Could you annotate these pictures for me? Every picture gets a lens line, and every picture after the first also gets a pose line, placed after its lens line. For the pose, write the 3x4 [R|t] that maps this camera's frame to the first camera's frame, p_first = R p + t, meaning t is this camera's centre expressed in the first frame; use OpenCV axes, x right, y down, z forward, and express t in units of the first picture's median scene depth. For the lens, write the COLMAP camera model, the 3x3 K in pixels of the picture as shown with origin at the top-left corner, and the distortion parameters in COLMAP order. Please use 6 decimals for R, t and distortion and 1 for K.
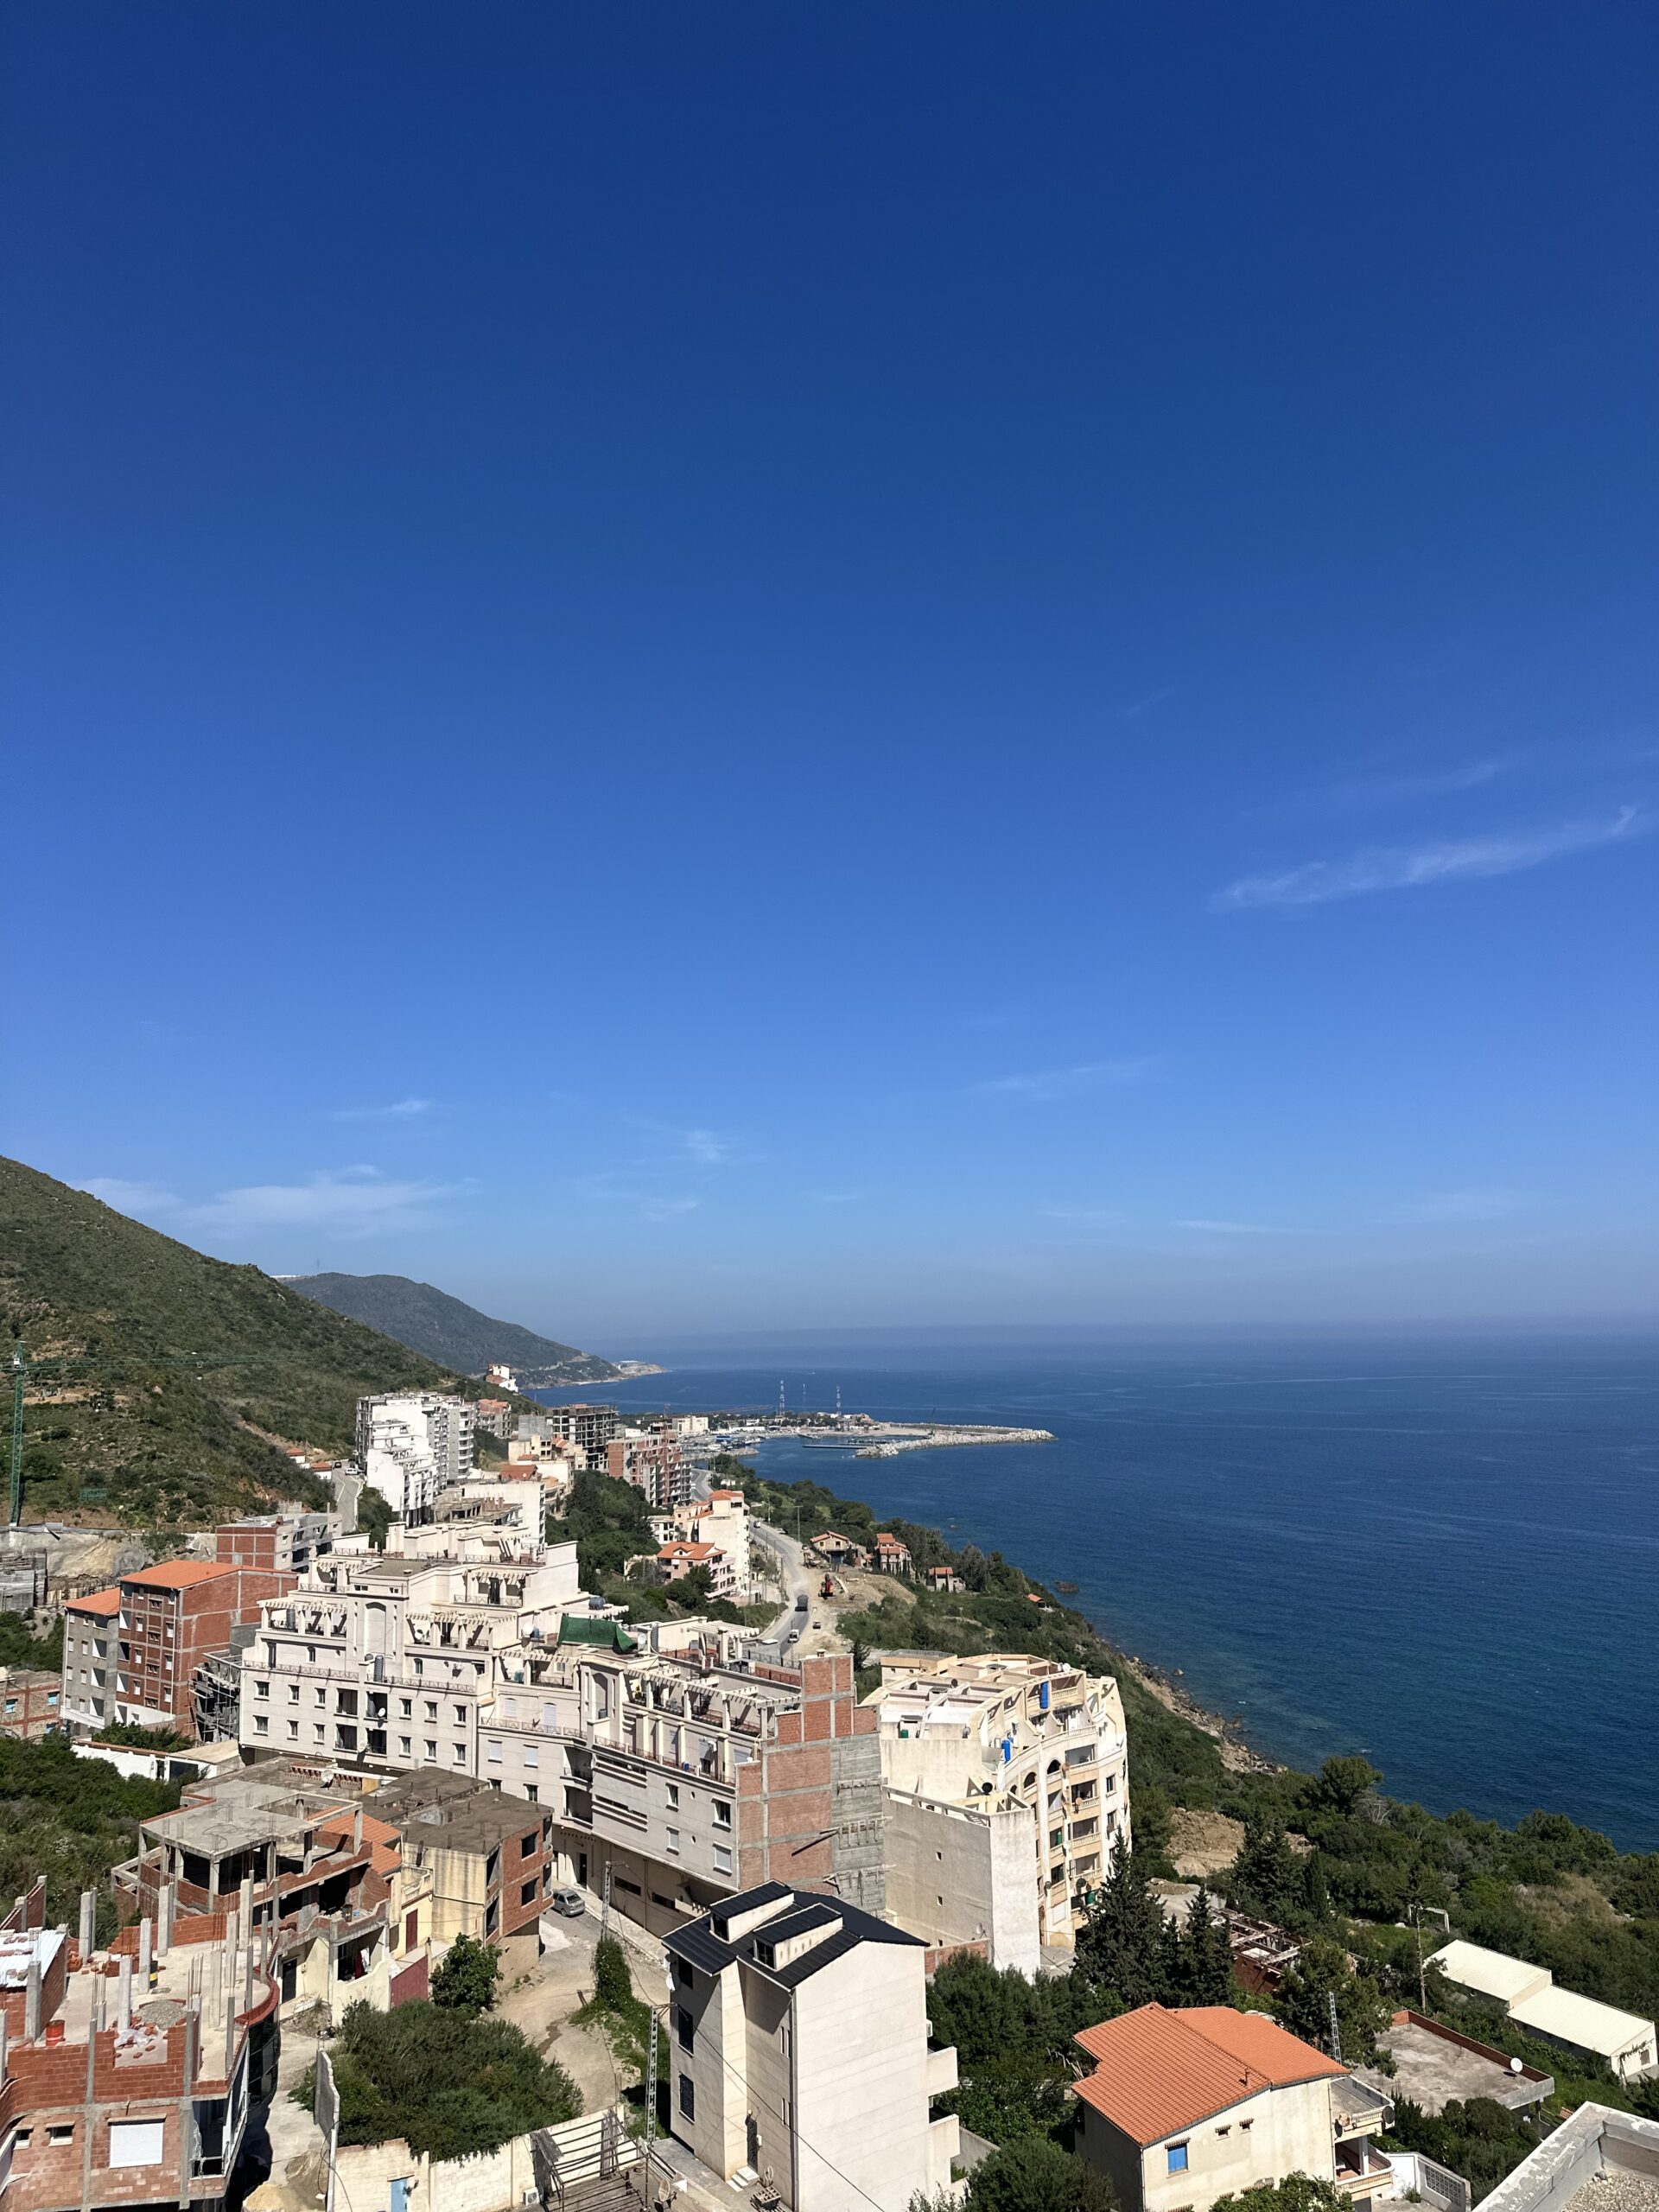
lens RADIAL K [[1518.0, 0, 829.3], [0, 1518.0, 1050.9], [0, 0, 1]] dist [-0.011939, 0.005997]
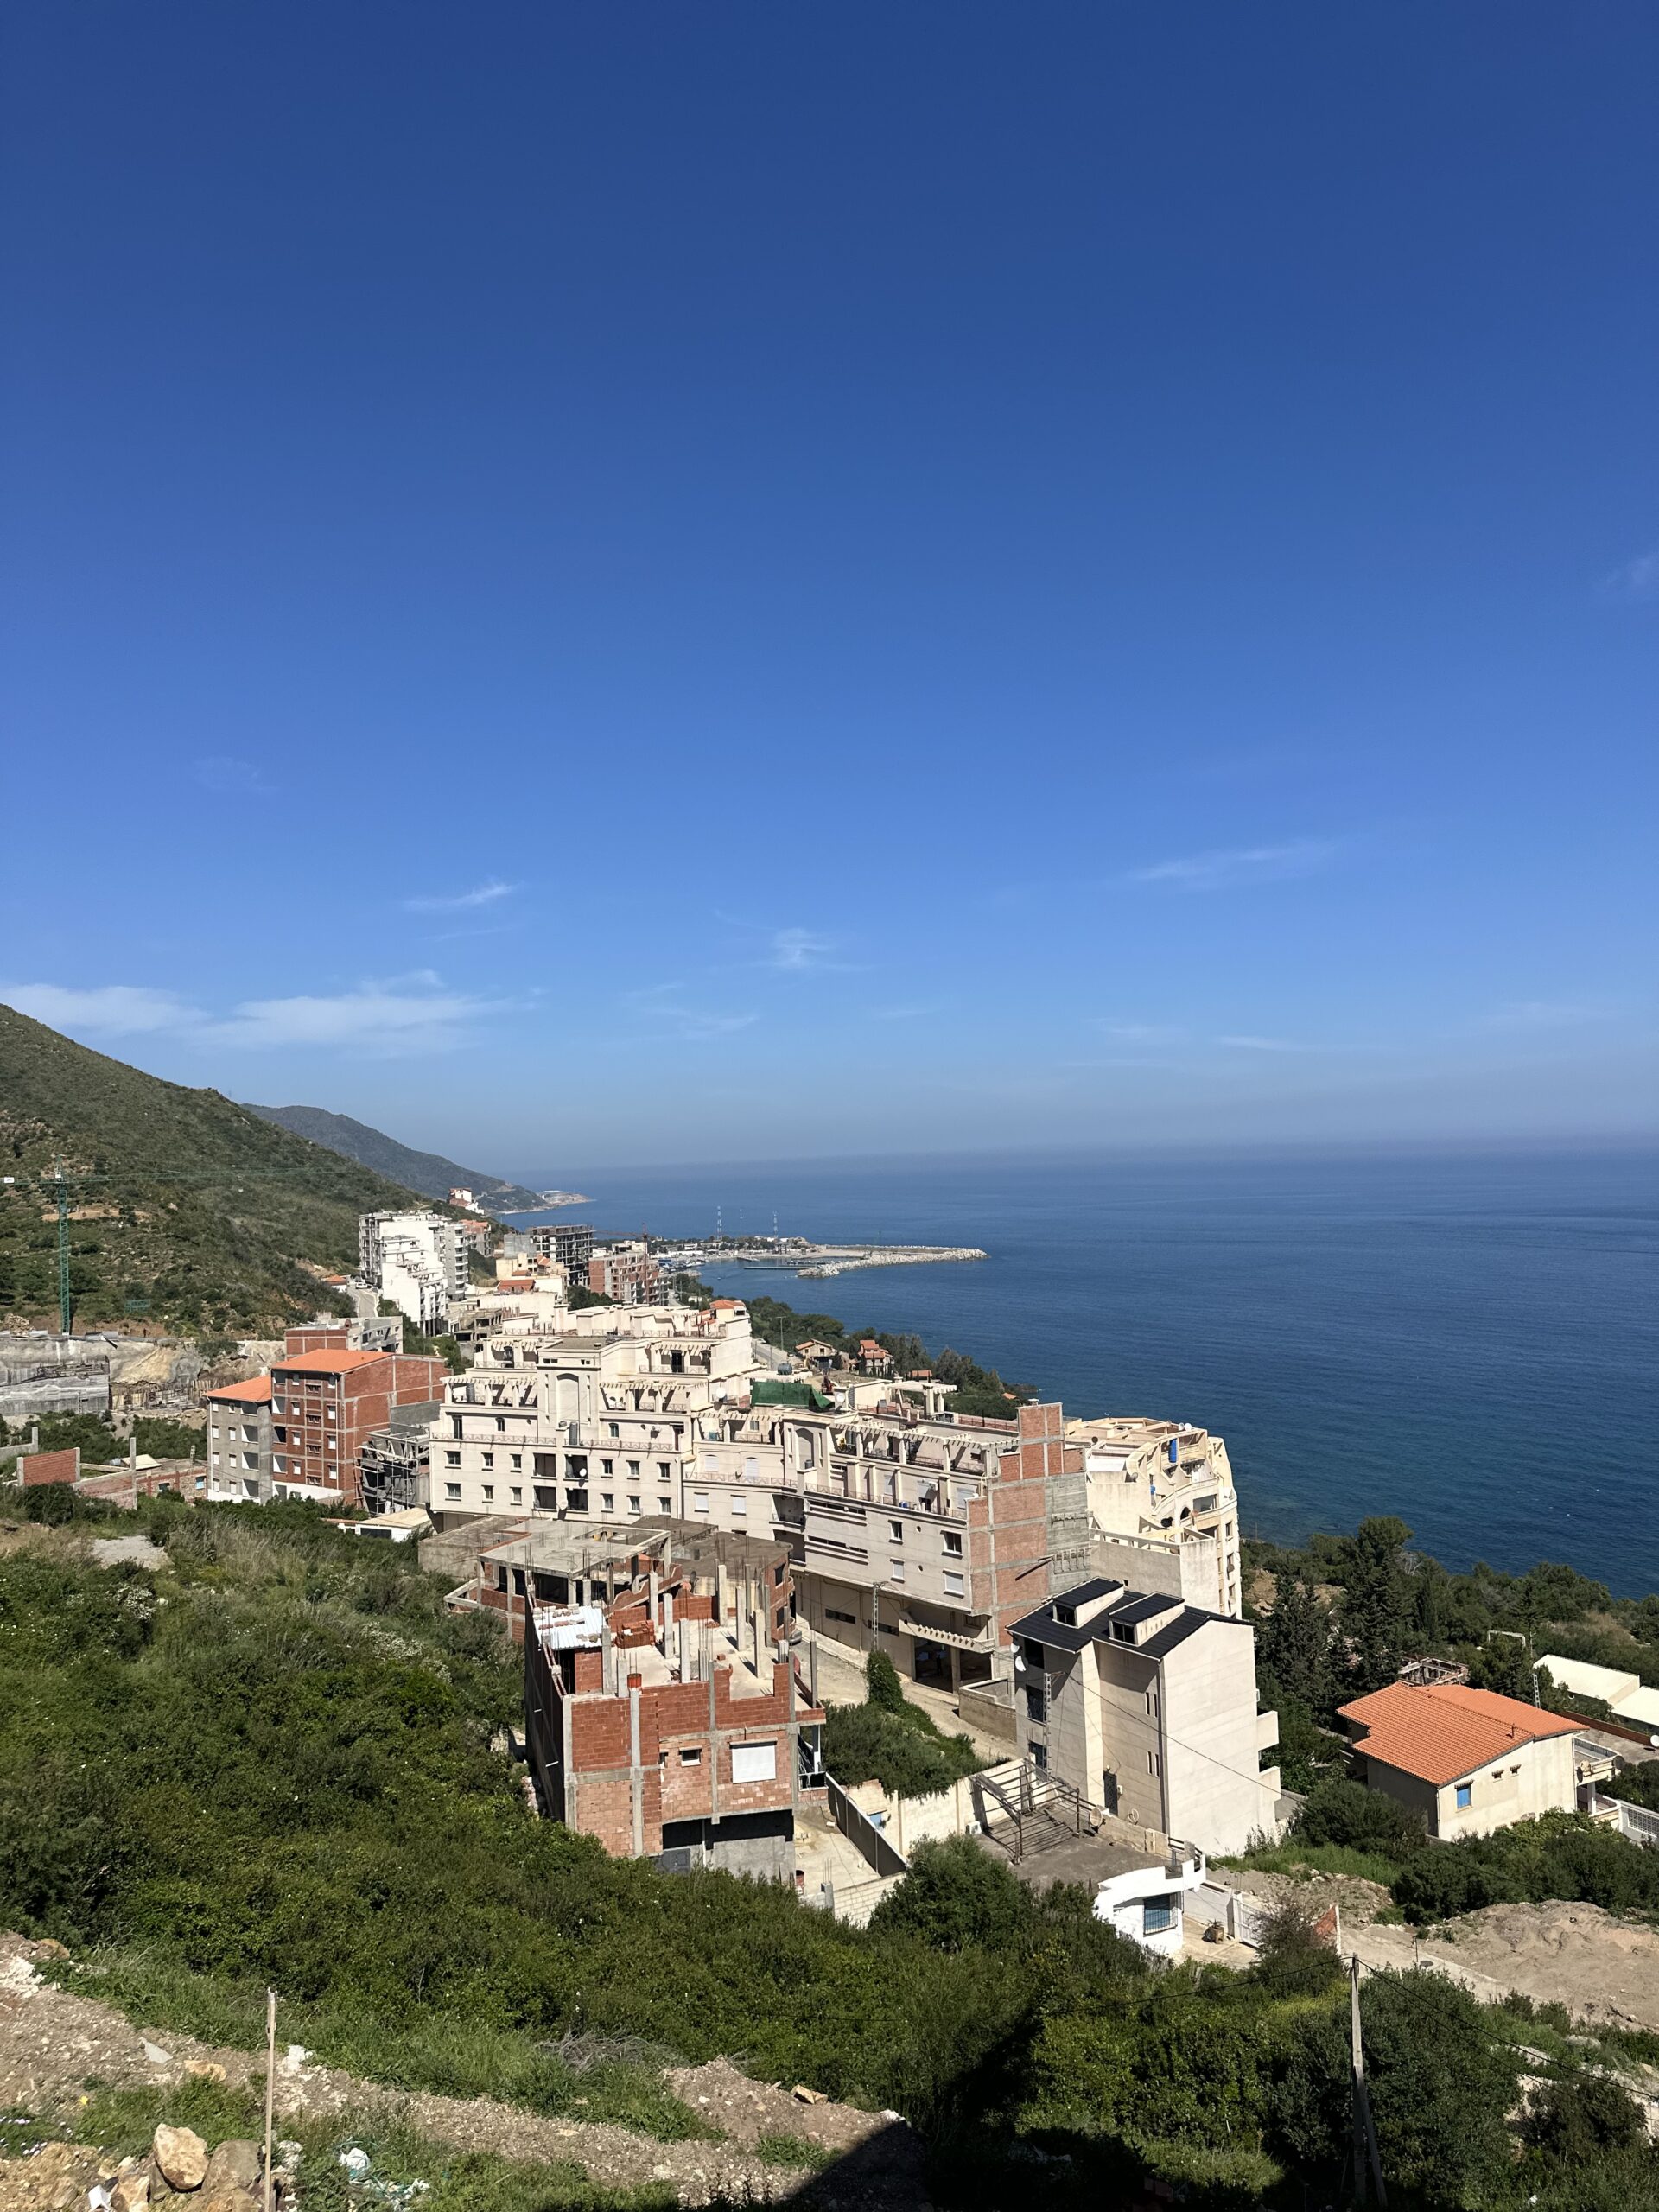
lens RADIAL K [[1514.3, 0, 813.8], [0, 1514.3, 1100.6], [0, 0, 1]] dist [0.113583, -0.153760]
pose [[0.997113, -0.002447, 0.075894, -0.204454], [-0.007937, 0.990646, 0.136228, 0.030667], [-0.075517, -0.136437, 0.987766, -0.030298]]
